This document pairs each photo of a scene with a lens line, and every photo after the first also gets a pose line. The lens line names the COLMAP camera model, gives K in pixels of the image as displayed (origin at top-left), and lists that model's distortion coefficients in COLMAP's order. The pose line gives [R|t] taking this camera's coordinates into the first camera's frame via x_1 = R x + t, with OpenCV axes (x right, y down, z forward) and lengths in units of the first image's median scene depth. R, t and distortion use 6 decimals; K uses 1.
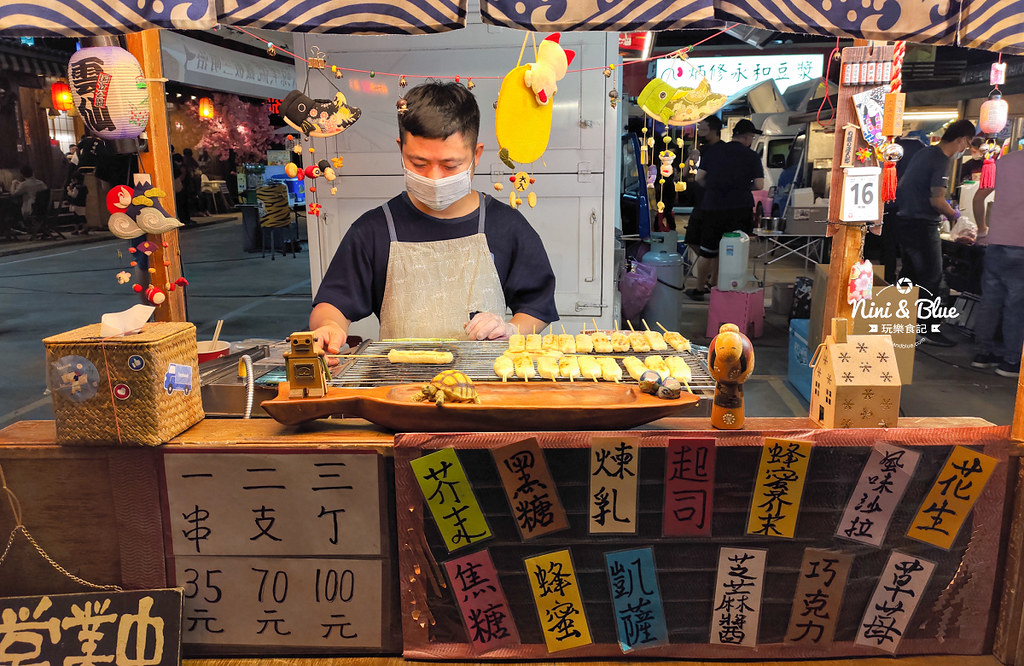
lens RADIAL K [[830.0, 0, 517.3], [0, 830.0, 348.1], [0, 0, 1]] dist [0.030620, -0.003831]
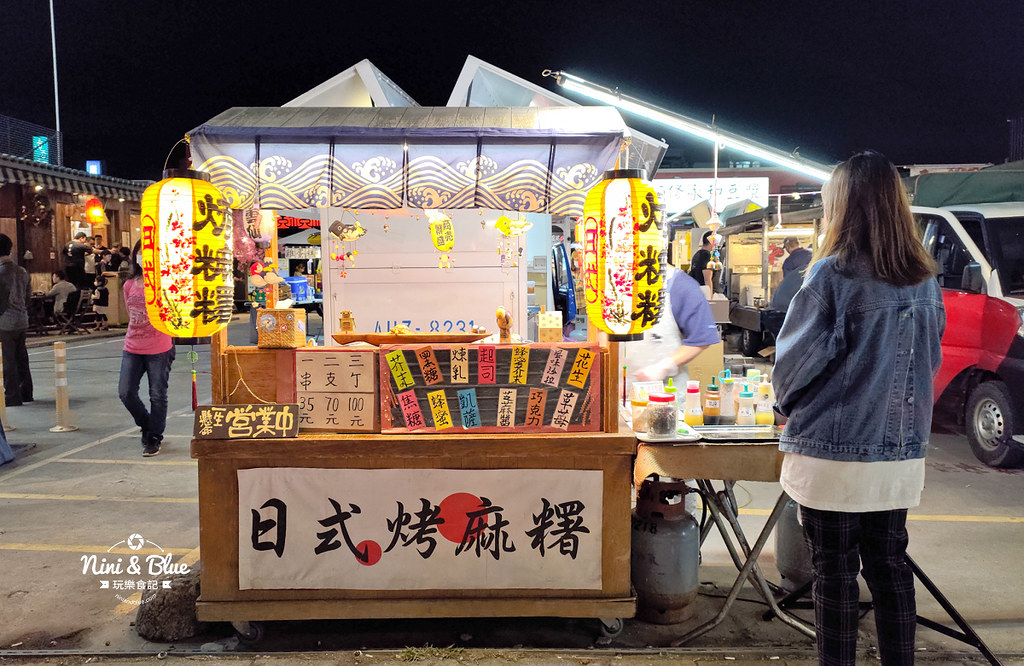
lens RADIAL K [[830.0, 0, 517.3], [0, 830.0, 348.1], [0, 0, 1]] dist [0.030620, -0.003831]
pose [[0.999879, 0.001864, 0.015414, 0.258897], [0.000132, 0.991708, -0.128513, 0.454987], [-0.015526, 0.128500, 0.991588, -1.690293]]
